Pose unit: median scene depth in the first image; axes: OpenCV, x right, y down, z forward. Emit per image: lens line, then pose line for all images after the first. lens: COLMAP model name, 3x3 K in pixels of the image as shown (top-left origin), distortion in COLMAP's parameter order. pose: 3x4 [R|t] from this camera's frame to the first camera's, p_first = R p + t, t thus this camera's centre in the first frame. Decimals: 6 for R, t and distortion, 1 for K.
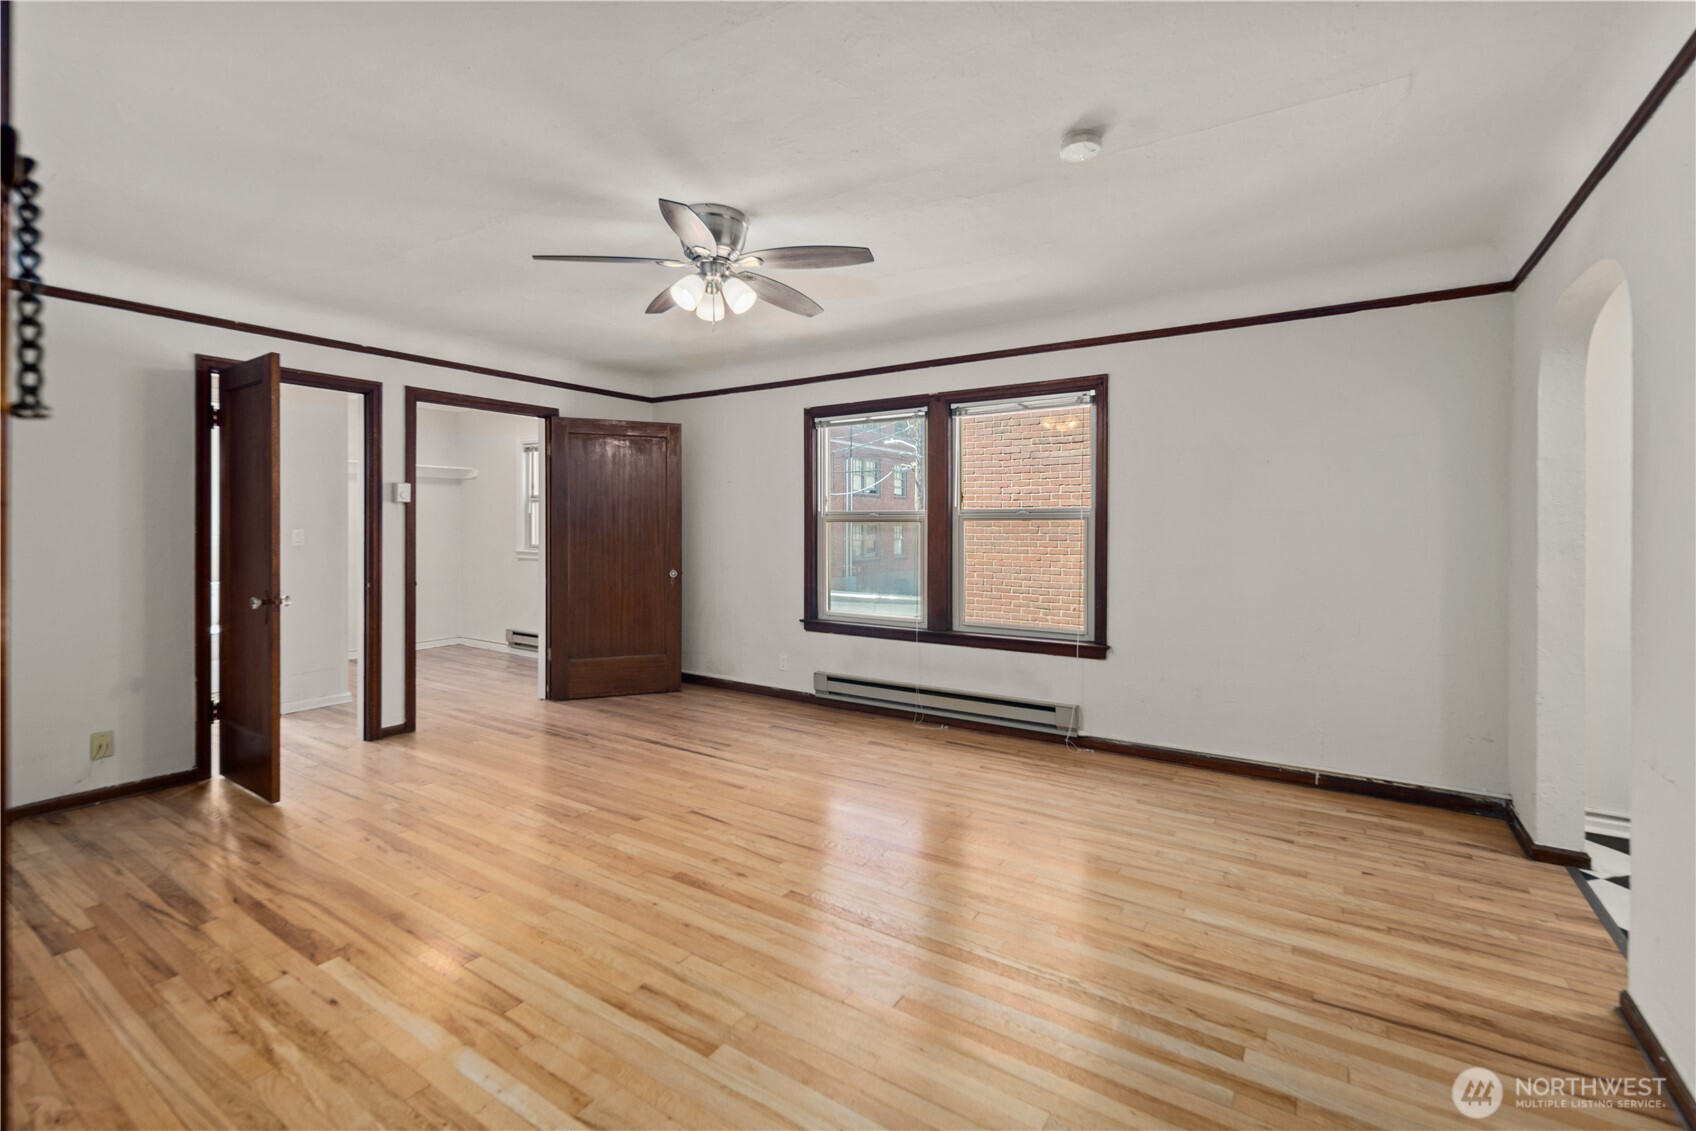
lens RADIAL K [[742.3, 0, 853.0], [0, 742.3, 528.8], [0, 0, 1]] dist [0.009429, -0.000887]
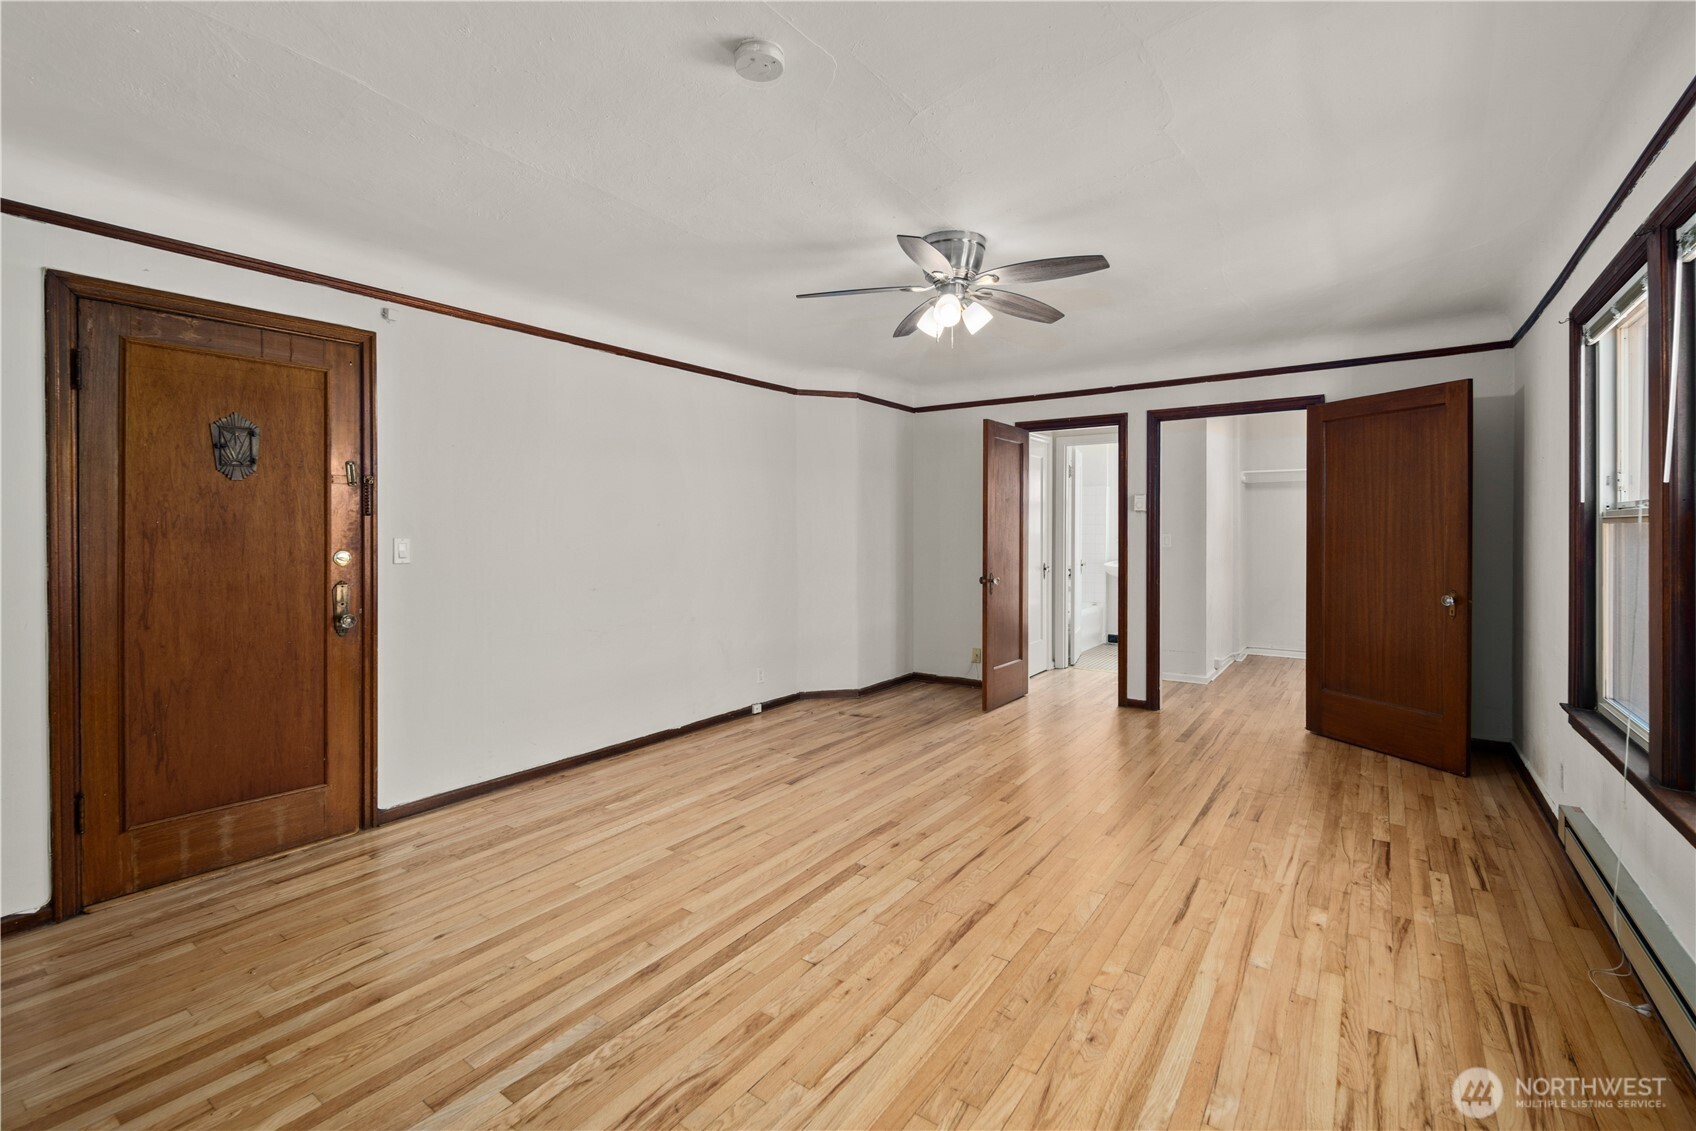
lens RADIAL K [[742.3, 0, 853.0], [0, 742.3, 528.8], [0, 0, 1]] dist [0.009429, -0.000887]
pose [[-0.035120, -0.003143, -0.999378, 0.869204], [-0.004397, 0.999986, -0.002991, -0.002663], [0.999373, 0.004289, -0.035133, 0.881010]]
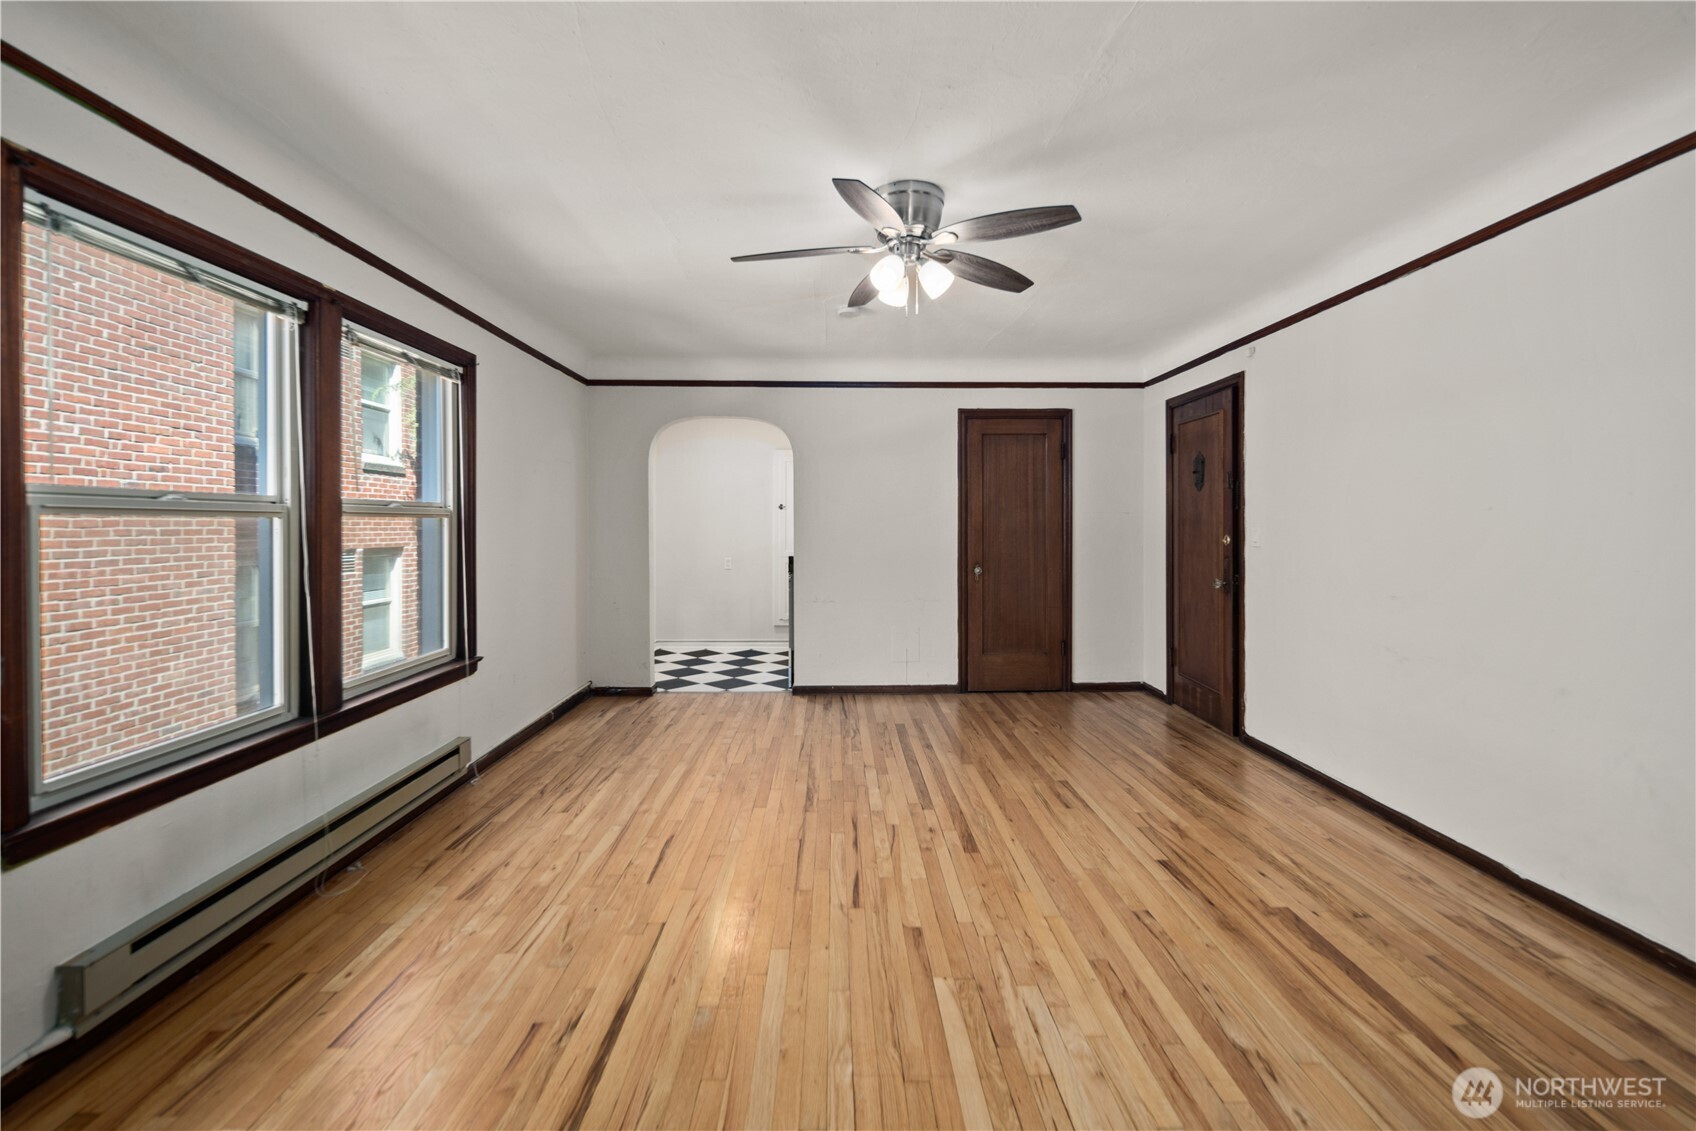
lens RADIAL K [[729.6, 0, 860.8], [0, 729.6, 525.3], [0, 0, 1]] dist [0.001060, 0.000078]
pose [[-0.578583, 0.000054, 0.815623, -0.897255], [0.007472, 0.999958, 0.005234, -0.004059], [-0.815589, 0.009123, -0.578560, 1.560026]]
